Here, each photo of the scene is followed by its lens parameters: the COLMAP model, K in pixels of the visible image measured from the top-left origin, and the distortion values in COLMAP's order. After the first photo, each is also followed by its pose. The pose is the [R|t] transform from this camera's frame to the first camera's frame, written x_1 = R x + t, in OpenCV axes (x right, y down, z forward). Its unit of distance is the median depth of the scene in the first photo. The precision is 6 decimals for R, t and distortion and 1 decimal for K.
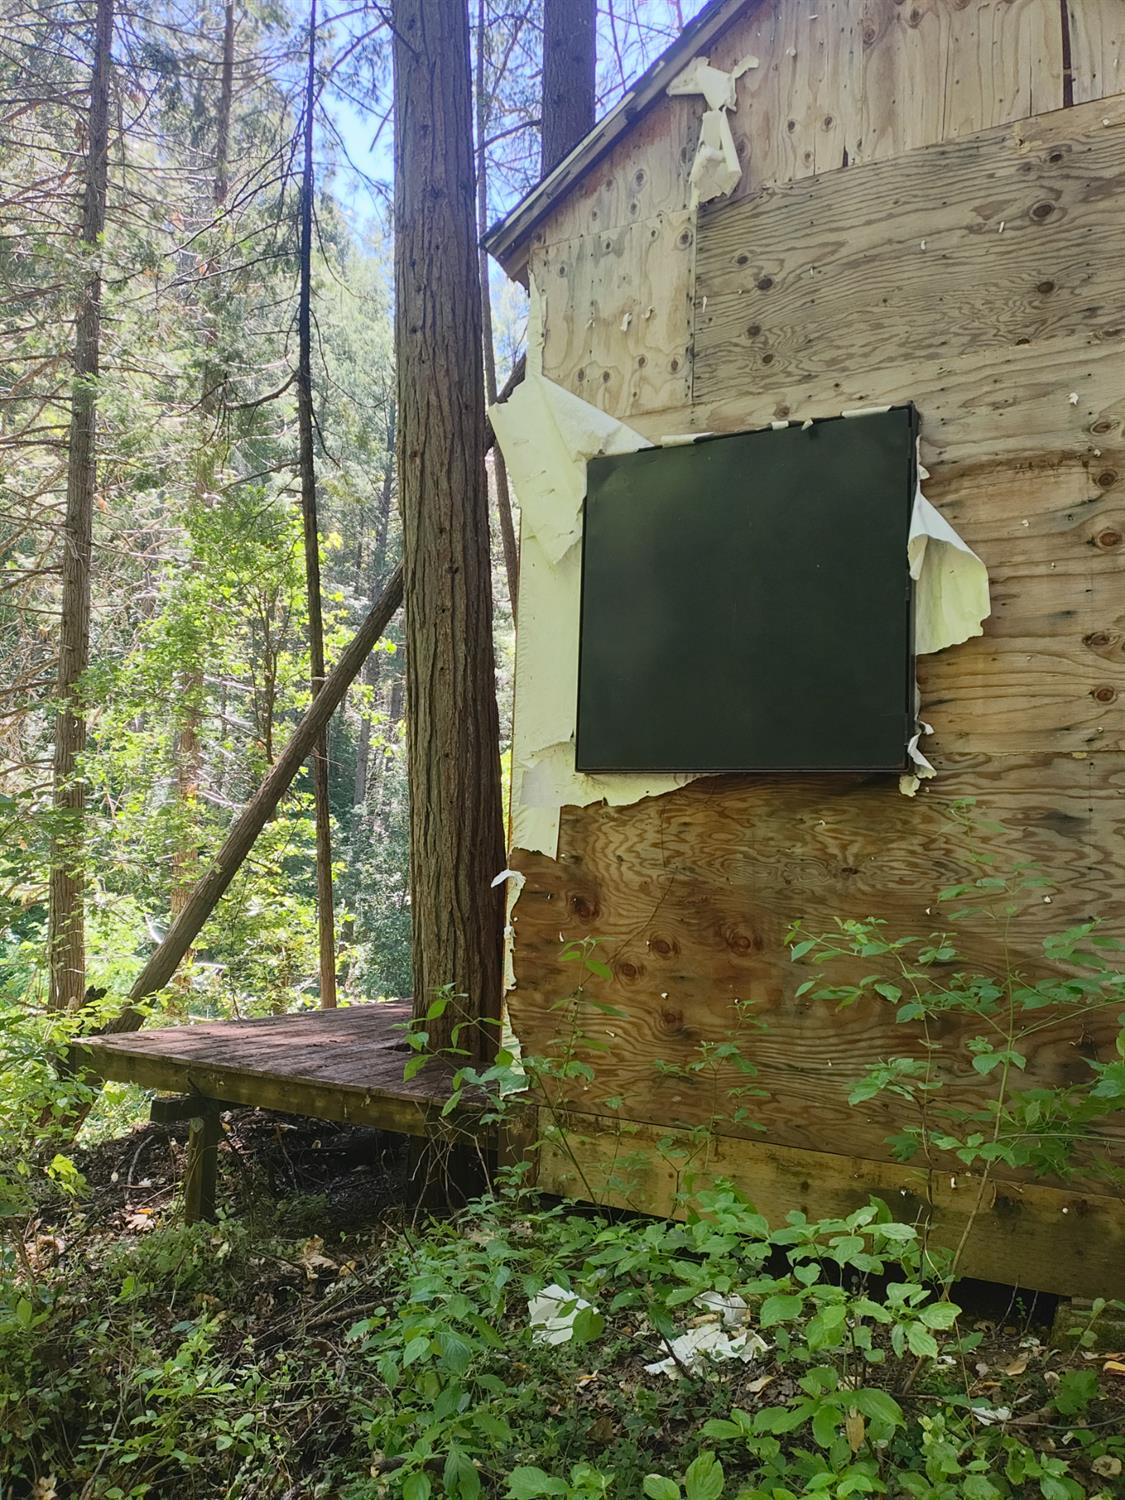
lens RADIAL K [[1116.1, 0, 556.6], [0, 1116.1, 735.5], [0, 0, 1]] dist [0.087254, -0.121185]
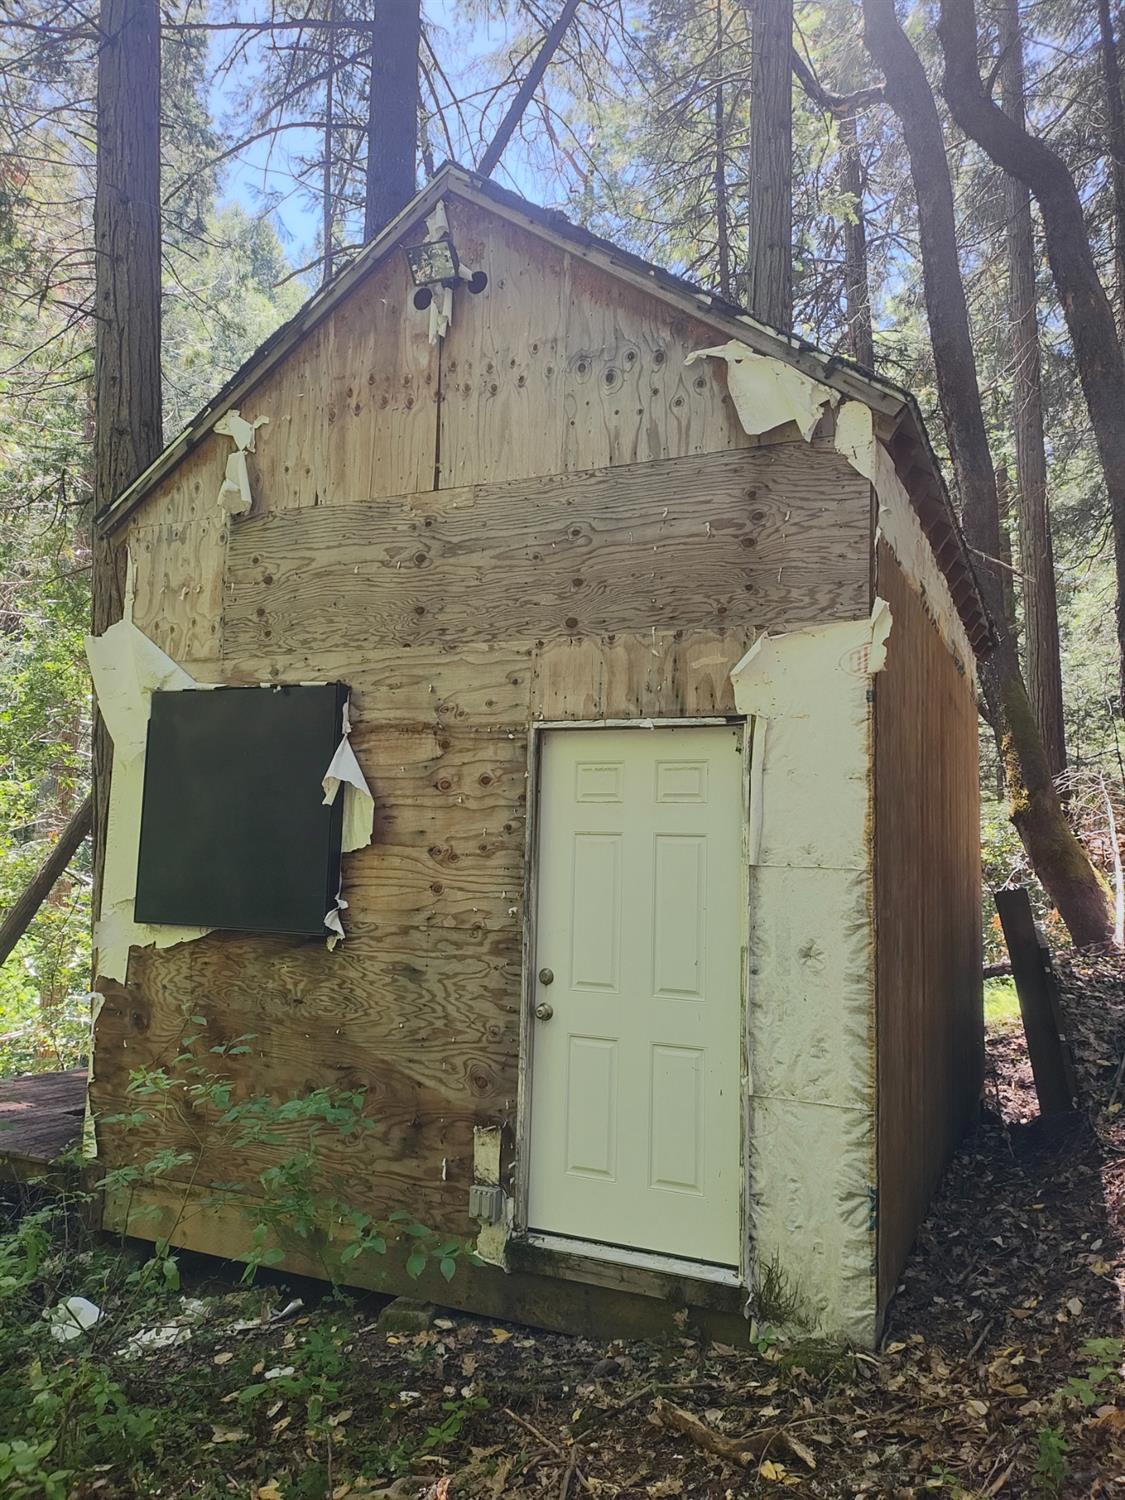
lens RADIAL K [[1097.6, 0, 571.1], [0, 1097.6, 731.4], [0, 0, 1]] dist [0.126428, -0.186154]
pose [[0.998061, 0.006061, 0.061951, 0.498617], [-0.005186, 0.999885, -0.014270, -0.198567], [-0.062031, 0.013921, 0.997977, -0.430117]]
